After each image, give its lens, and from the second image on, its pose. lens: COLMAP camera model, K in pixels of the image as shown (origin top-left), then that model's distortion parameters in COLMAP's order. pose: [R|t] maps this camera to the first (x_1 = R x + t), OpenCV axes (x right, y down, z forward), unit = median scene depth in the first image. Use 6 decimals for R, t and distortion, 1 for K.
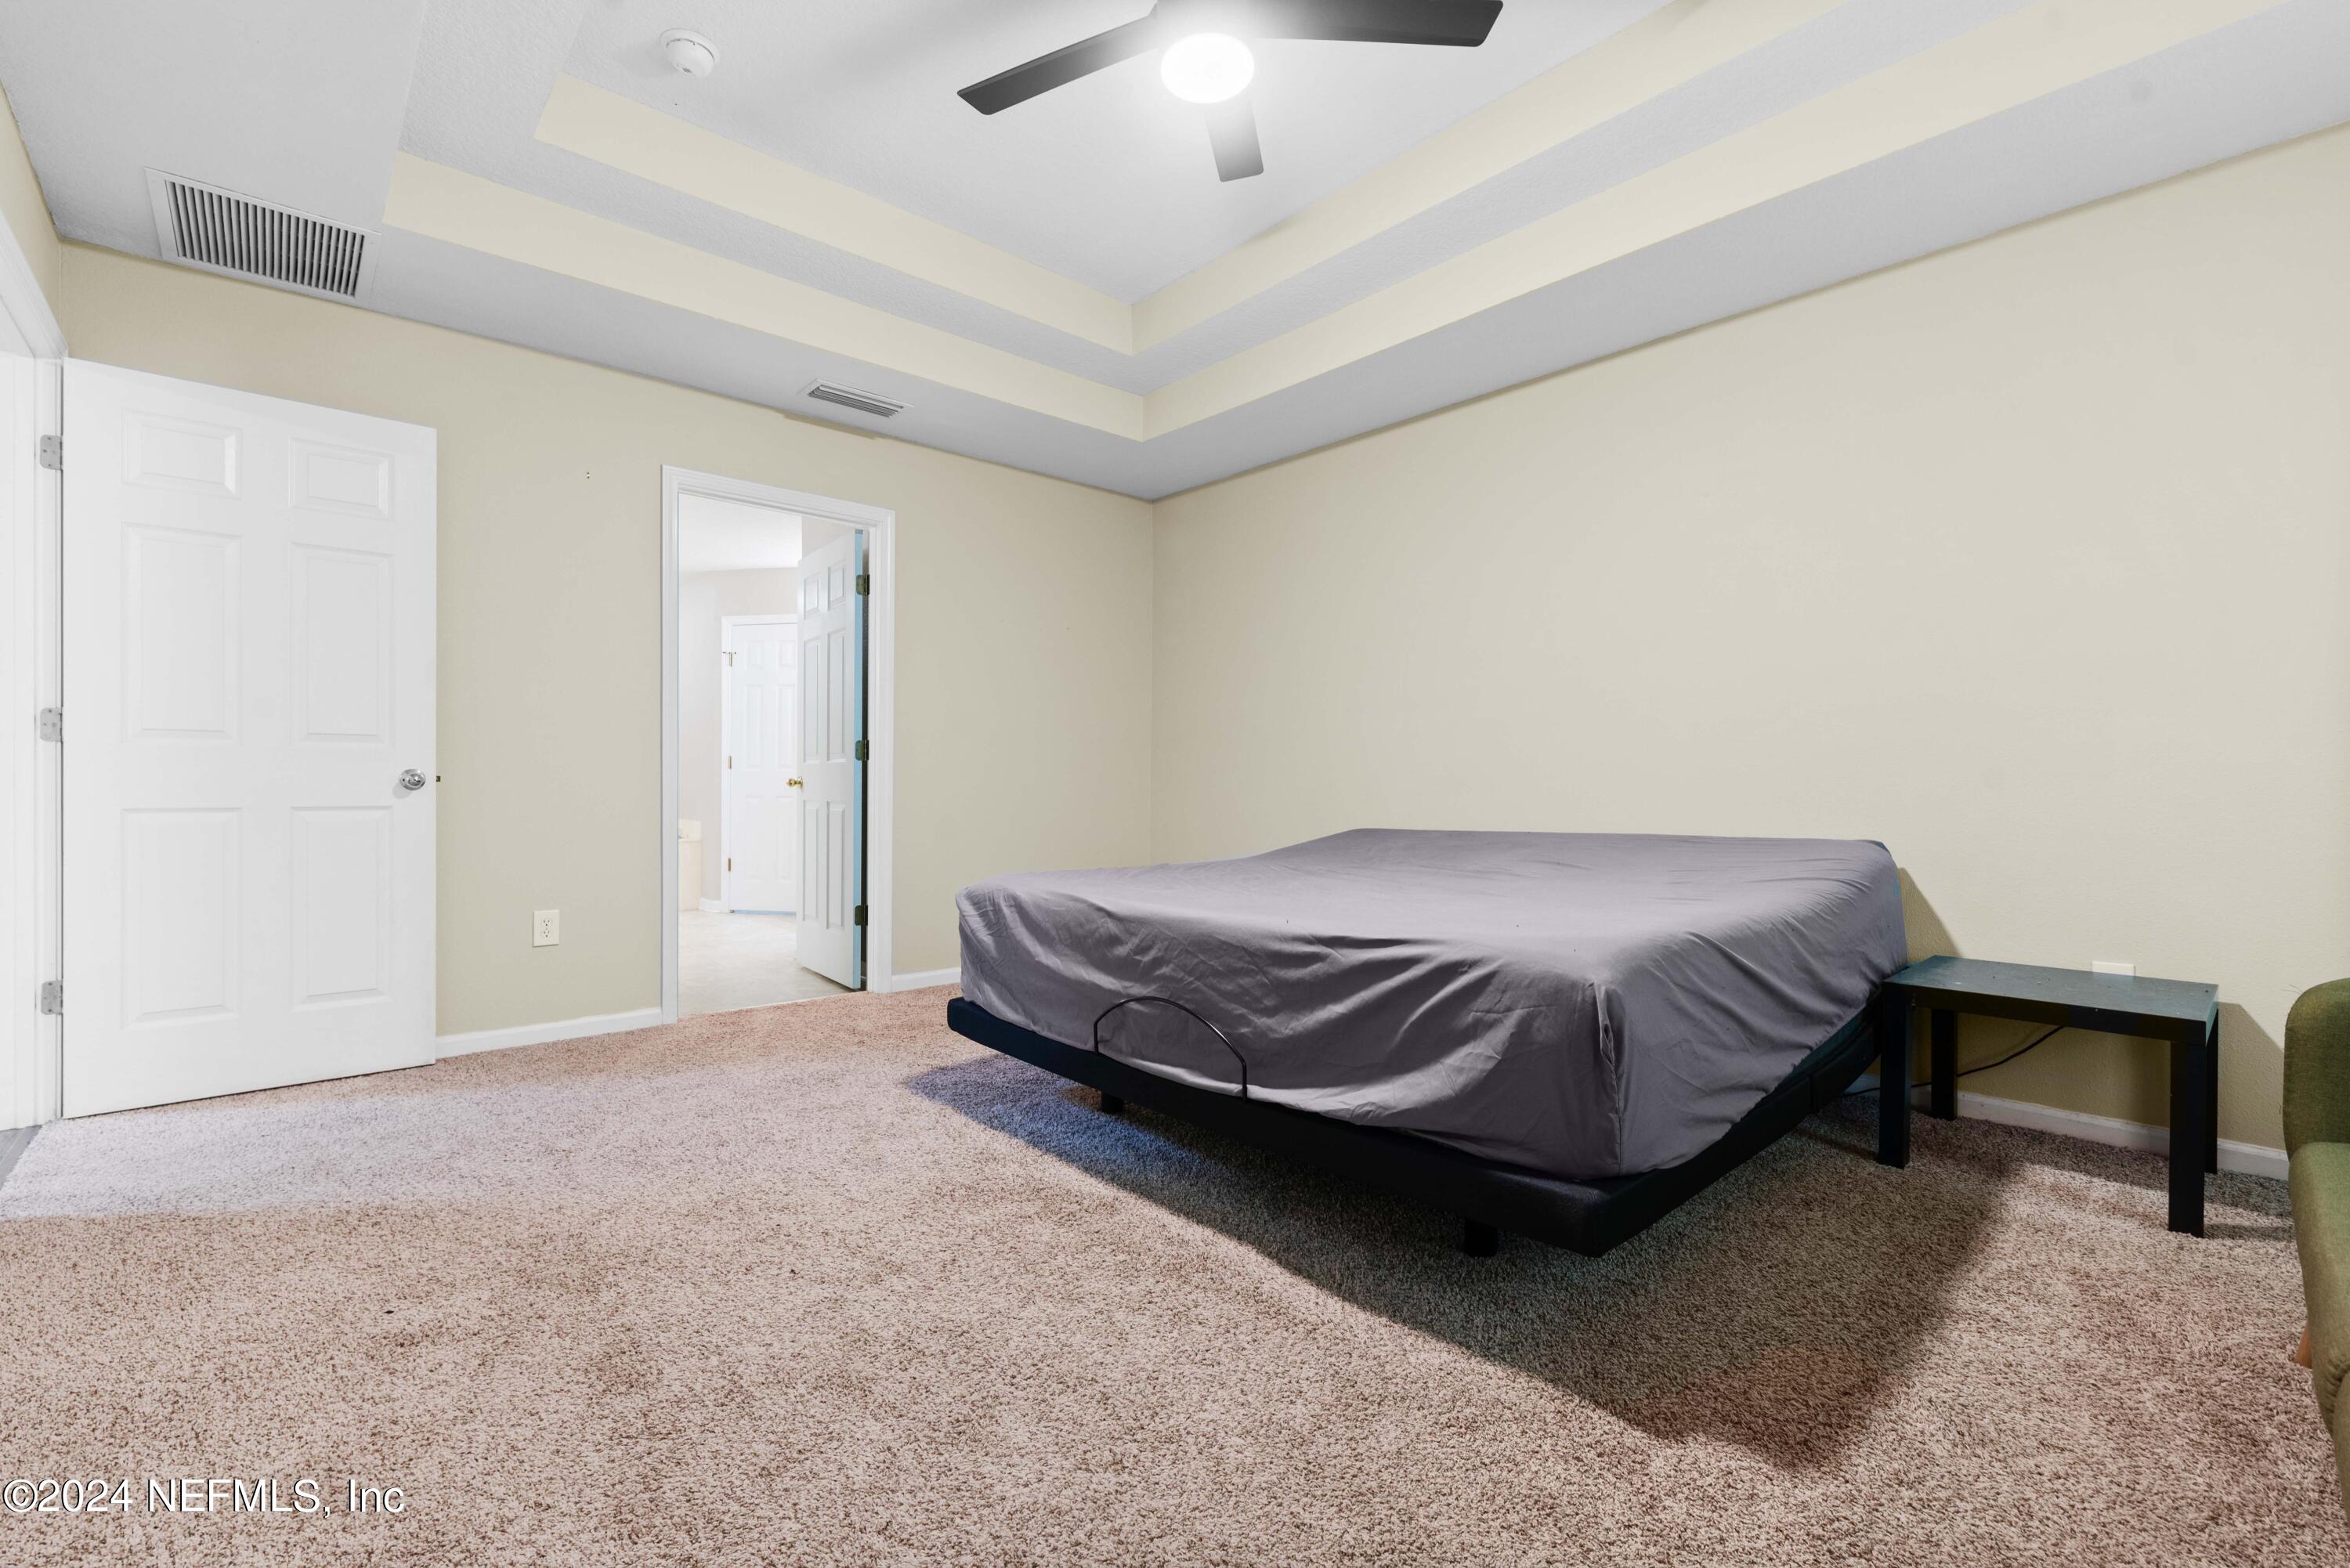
lens RADIAL K [[1004.1, 0, 1166.2], [0, 1004.1, 791.5], [0, 0, 1]] dist [0.001532, -0.000763]
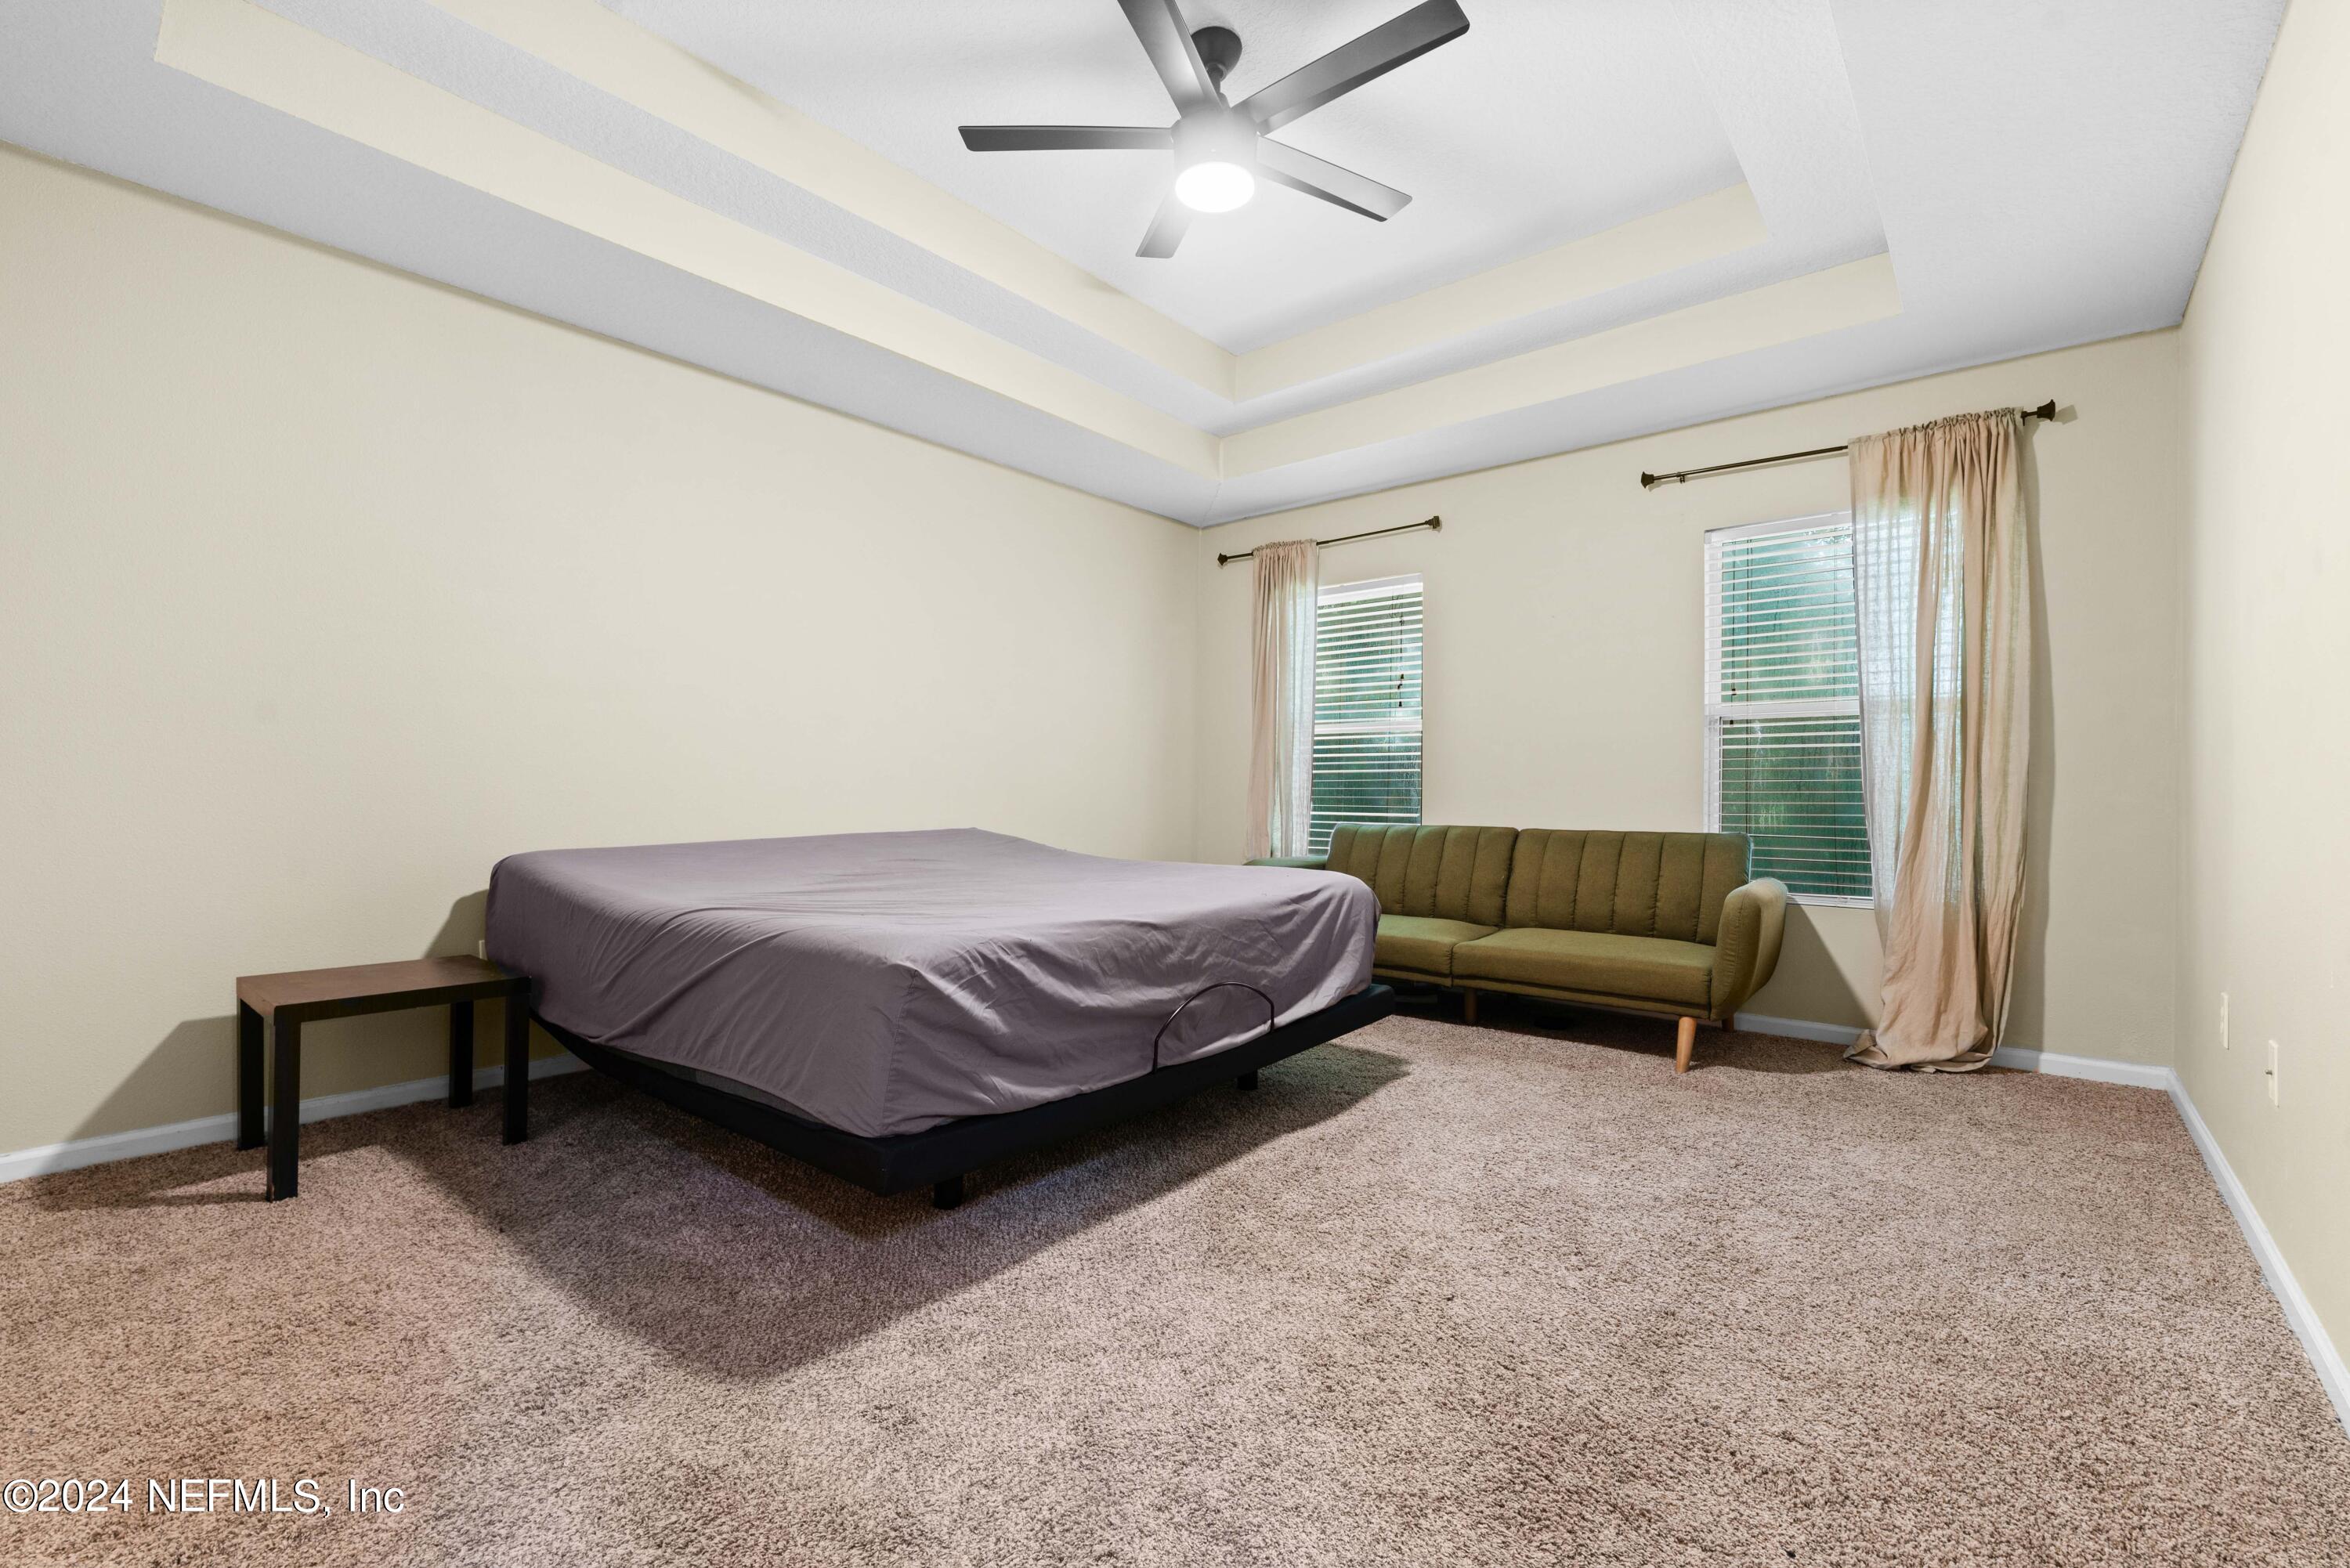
lens RADIAL K [[1004.1, 0, 1168.2], [0, 1004.1, 786.8], [0, 0, 1]] dist [0.001532, -0.000763]
pose [[-0.145315, 0.000978, 0.989385, -1.069283], [0.000272, 1.000000, -0.000949, -0.015194], [-0.989385, 0.000131, -0.145315, 1.163647]]
